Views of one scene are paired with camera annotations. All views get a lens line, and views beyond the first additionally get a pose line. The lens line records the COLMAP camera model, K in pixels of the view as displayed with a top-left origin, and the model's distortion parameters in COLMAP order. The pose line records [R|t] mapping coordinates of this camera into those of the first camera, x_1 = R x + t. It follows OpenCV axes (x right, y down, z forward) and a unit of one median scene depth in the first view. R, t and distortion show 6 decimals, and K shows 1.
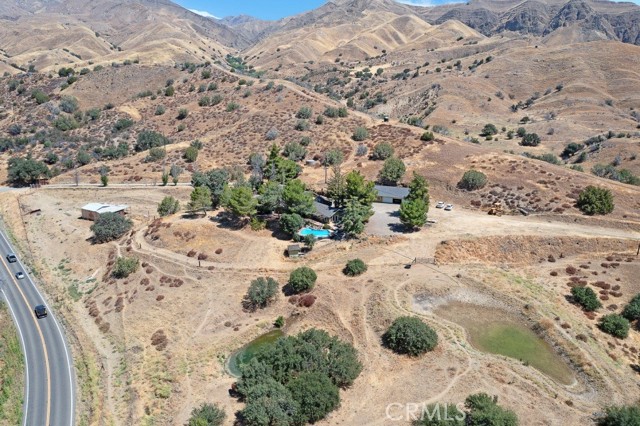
lens RADIAL K [[503.9, 0, 319.4], [0, 503.9, 208.7], [0, 0, 1]] dist [-0.009622, 0.008343]
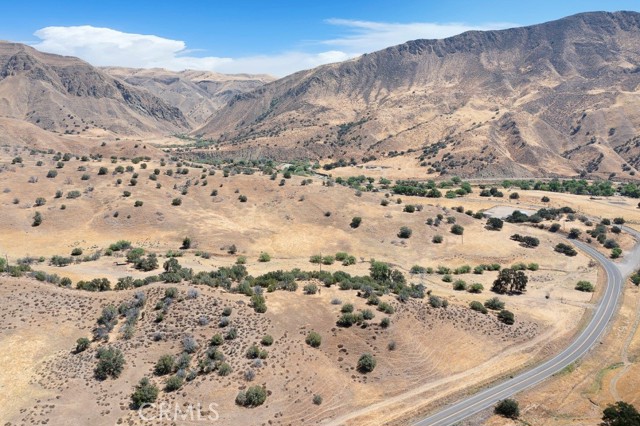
lens RADIAL K [[503.9, 0, 315.1], [0, 503.9, 206.4], [0, 0, 1]] dist [-0.009622, 0.008343]
pose [[0.702044, -0.140561, 0.698124, 0.628896], [0.184545, 0.982747, 0.012286, 0.119784], [-0.687806, 0.120210, 0.715872, -0.908372]]
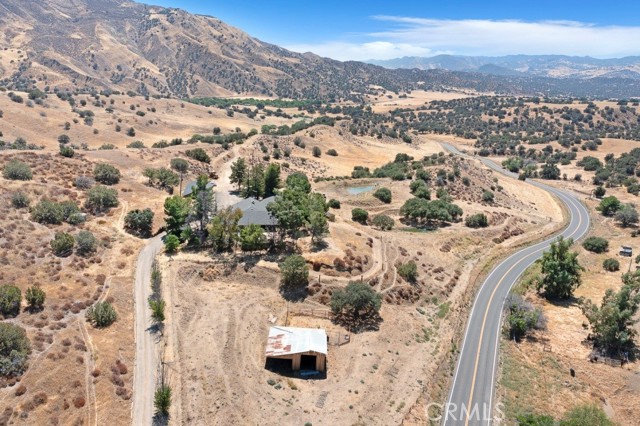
lens RADIAL K [[503.9, 0, 318.9], [0, 503.9, 208.3], [0, 0, 1]] dist [-0.009622, 0.008343]
pose [[-0.487752, -0.251175, 0.836067, -0.498468], [0.201674, 0.899388, 0.387852, -0.200810], [-0.849368, 0.357789, -0.388023, 0.658165]]
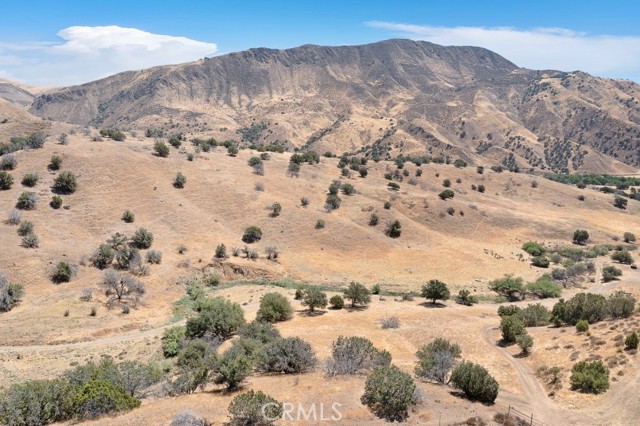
lens RADIAL K [[503.9, 0, 320.6], [0, 503.9, 212.2], [0, 0, 1]] dist [-0.009622, 0.008343]
pose [[0.219807, -0.151691, 0.963678, 0.250368], [0.233773, 0.967245, 0.098931, -0.076016], [-0.947120, 0.203536, 0.248068, 0.388213]]
